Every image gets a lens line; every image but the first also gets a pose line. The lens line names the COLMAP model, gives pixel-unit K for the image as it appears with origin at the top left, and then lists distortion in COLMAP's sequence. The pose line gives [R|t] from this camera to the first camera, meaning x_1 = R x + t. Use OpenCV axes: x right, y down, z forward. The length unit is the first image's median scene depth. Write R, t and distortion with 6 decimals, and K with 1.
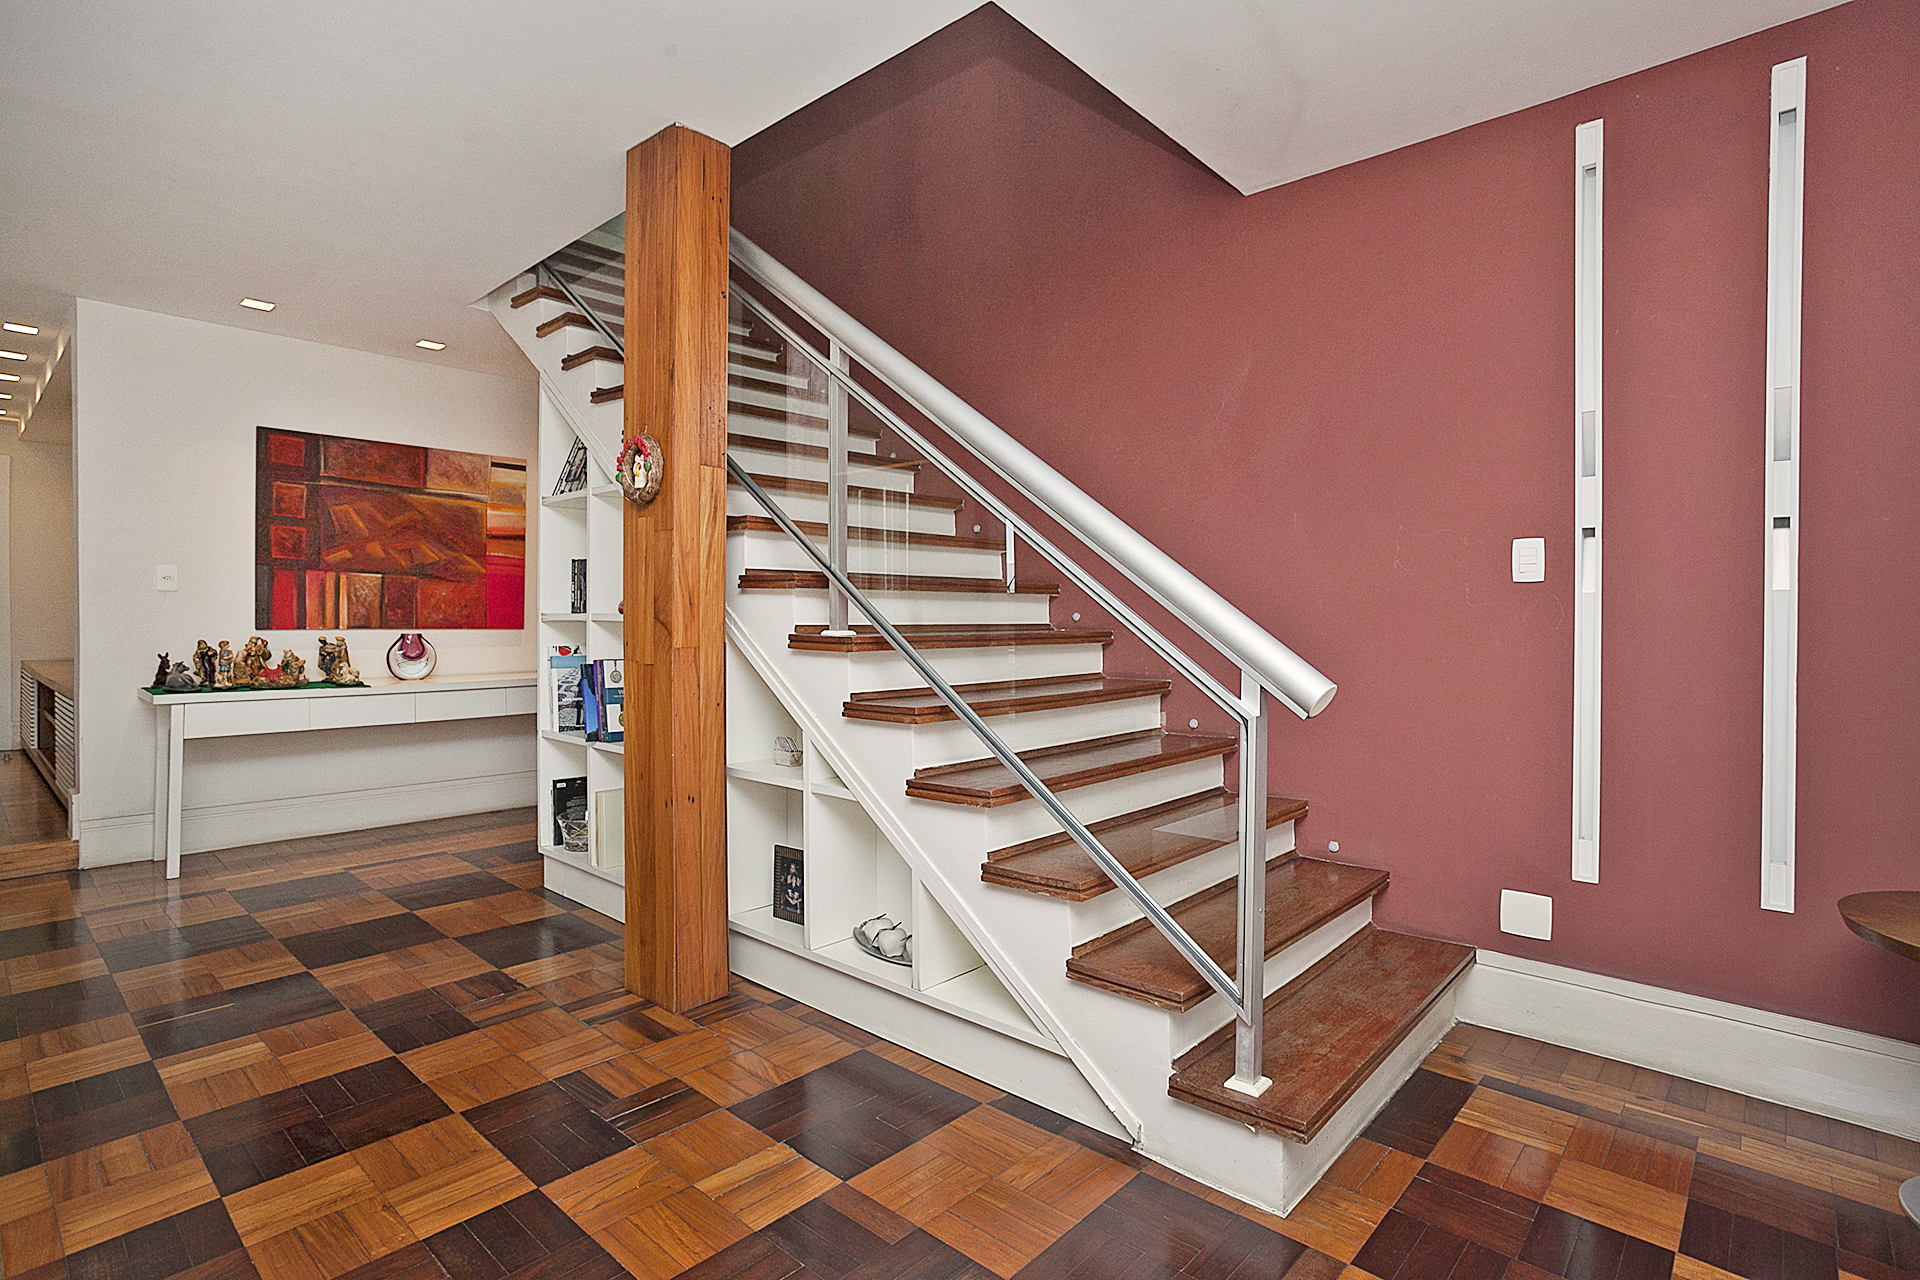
lens RADIAL K [[946.8, 0, 970.0], [0, 946.8, 615.2], [0, 0, 1]] dist [-0.045943, 0.027710]
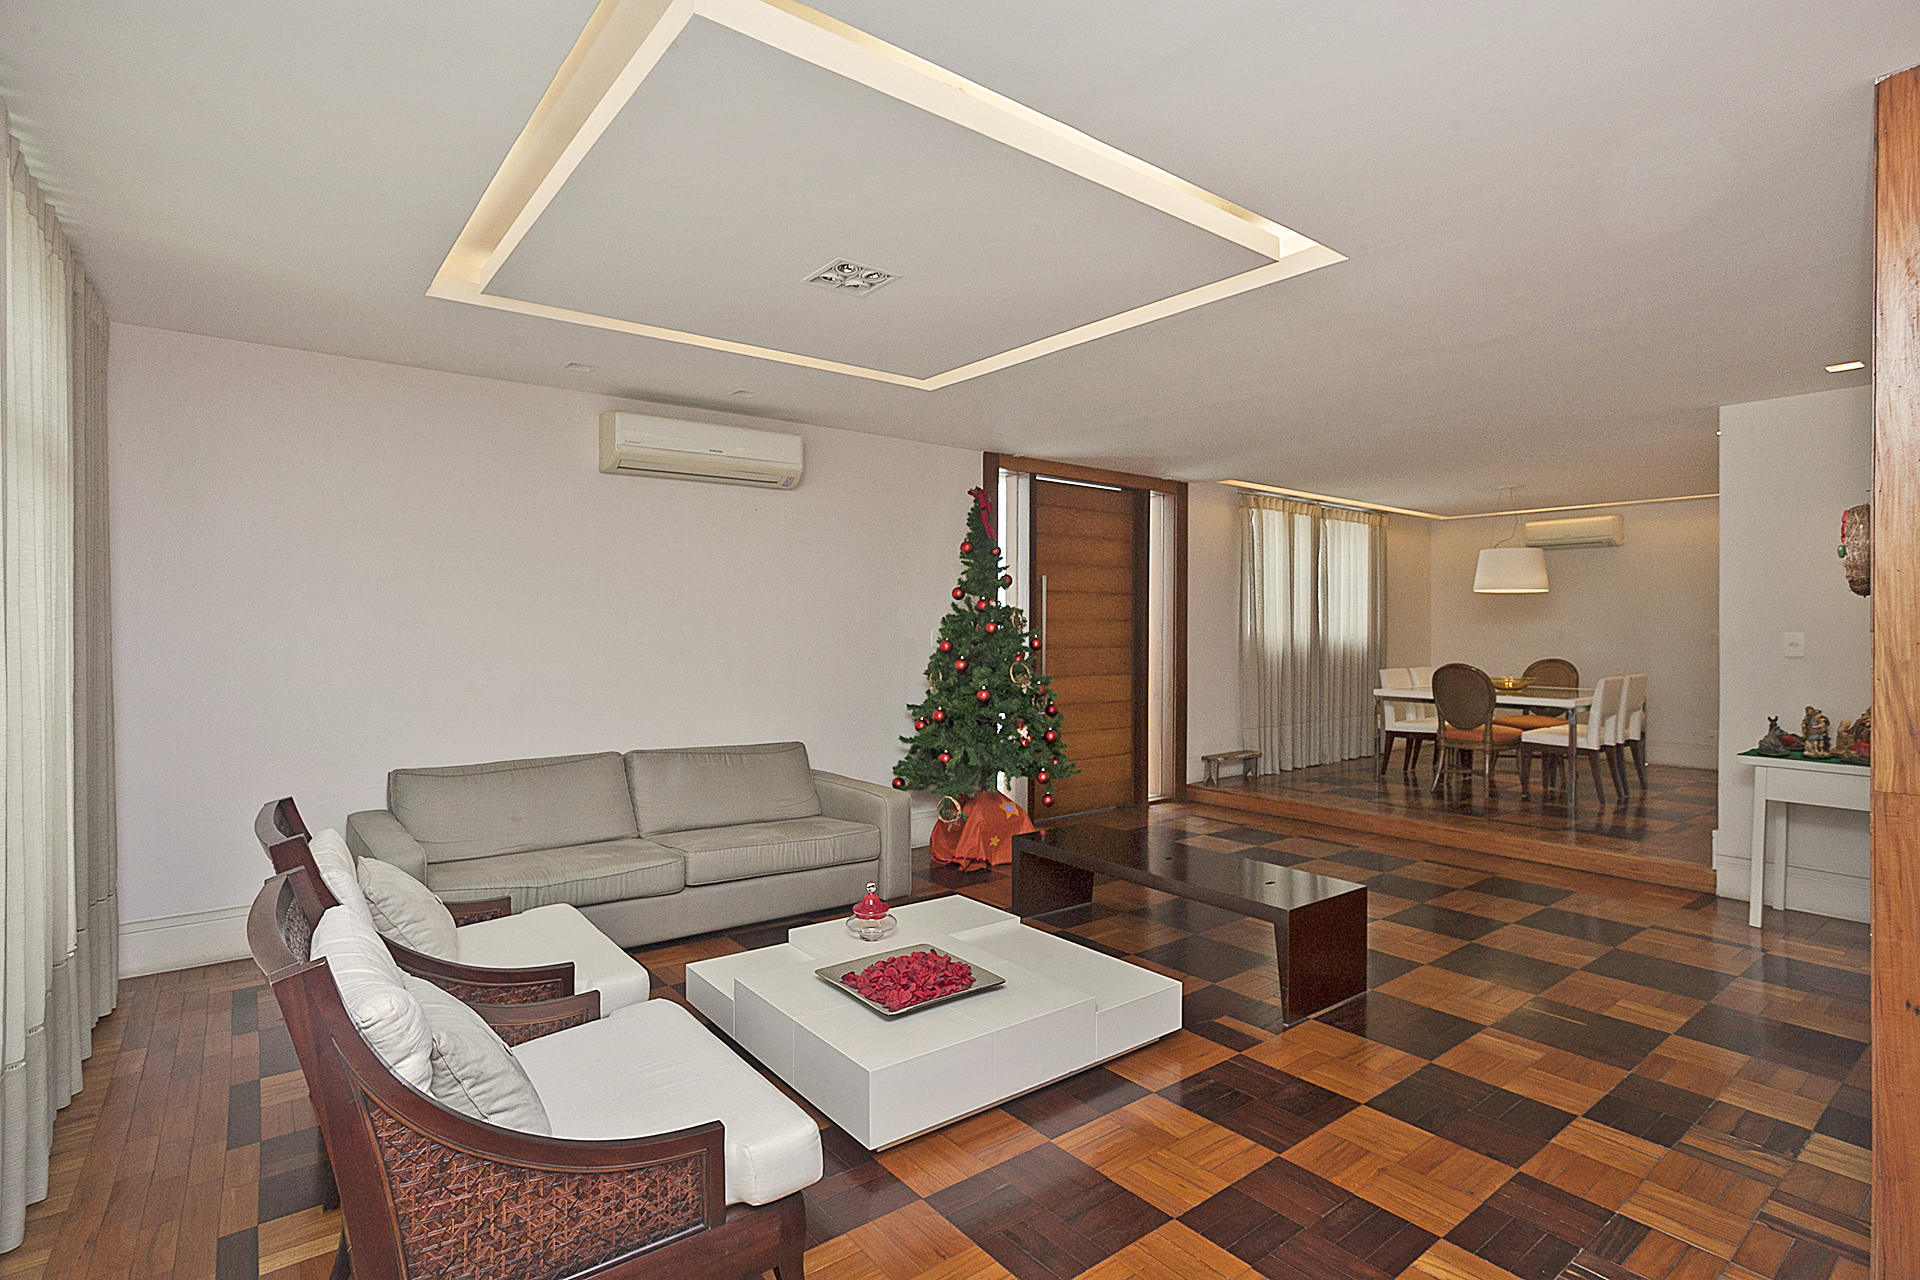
lens RADIAL K [[946.8, 0, 970.0], [0, 946.8, 615.2], [0, 0, 1]] dist [-0.045943, 0.027710]
pose [[-0.168126, -0.009306, -0.985722, 0.521395], [-0.004643, 0.999952, -0.008649, -0.093696], [0.985755, 0.003122, -0.168161, 0.412339]]
